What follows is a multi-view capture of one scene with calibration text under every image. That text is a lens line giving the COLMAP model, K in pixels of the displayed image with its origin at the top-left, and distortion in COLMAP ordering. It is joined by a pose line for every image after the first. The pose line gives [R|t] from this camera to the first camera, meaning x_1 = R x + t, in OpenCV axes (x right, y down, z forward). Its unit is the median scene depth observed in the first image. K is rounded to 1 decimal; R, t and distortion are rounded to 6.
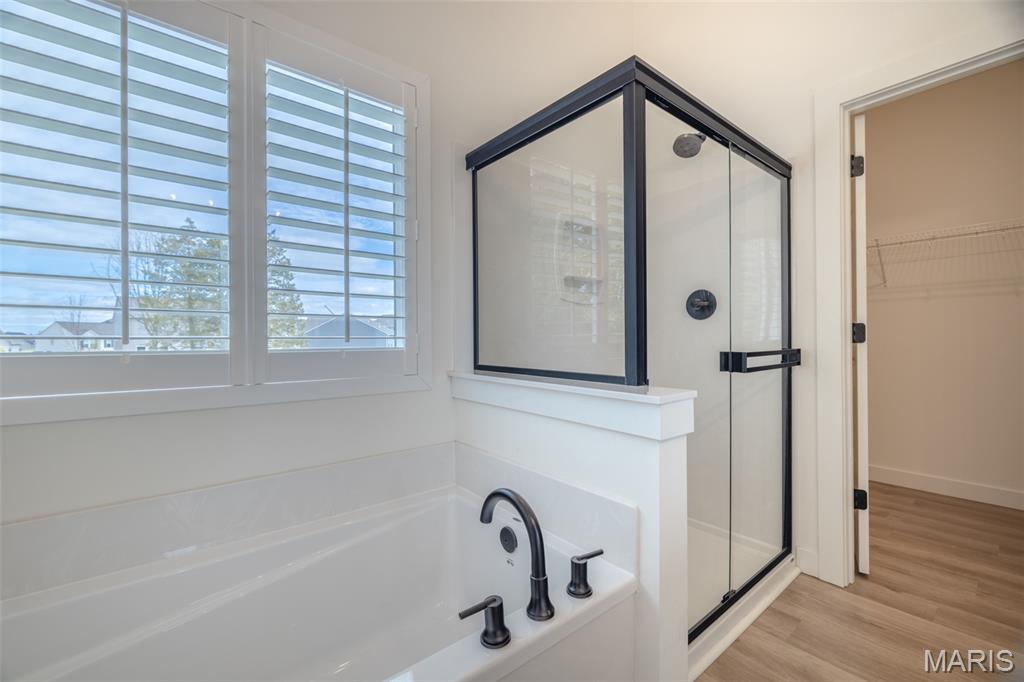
lens RADIAL K [[426.2, 0, 507.7], [0, 426.2, 340.4], [0, 0, 1]] dist [-0.001269, -0.000680]
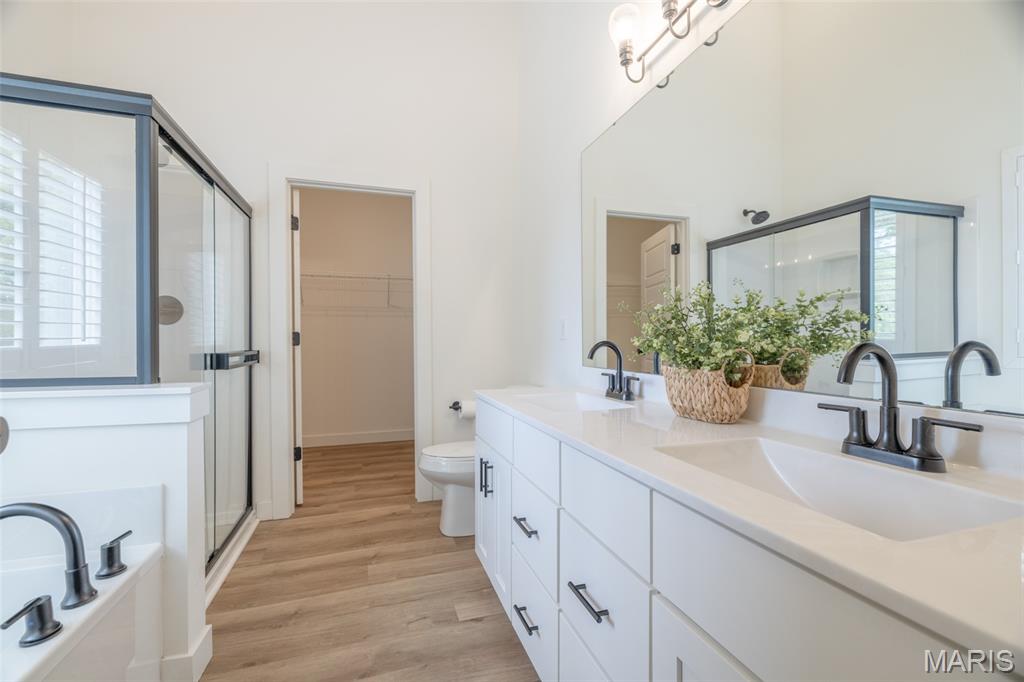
lens RADIAL K [[426.2, 0, 508.5], [0, 426.2, 341.9], [0, 0, 1]] dist [-0.001269, -0.000680]
pose [[0.356586, 0.002774, 0.934258, -0.315961], [0.006660, 0.999963, -0.005511, 0.006825], [-0.934239, 0.008187, 0.356555, -0.222332]]
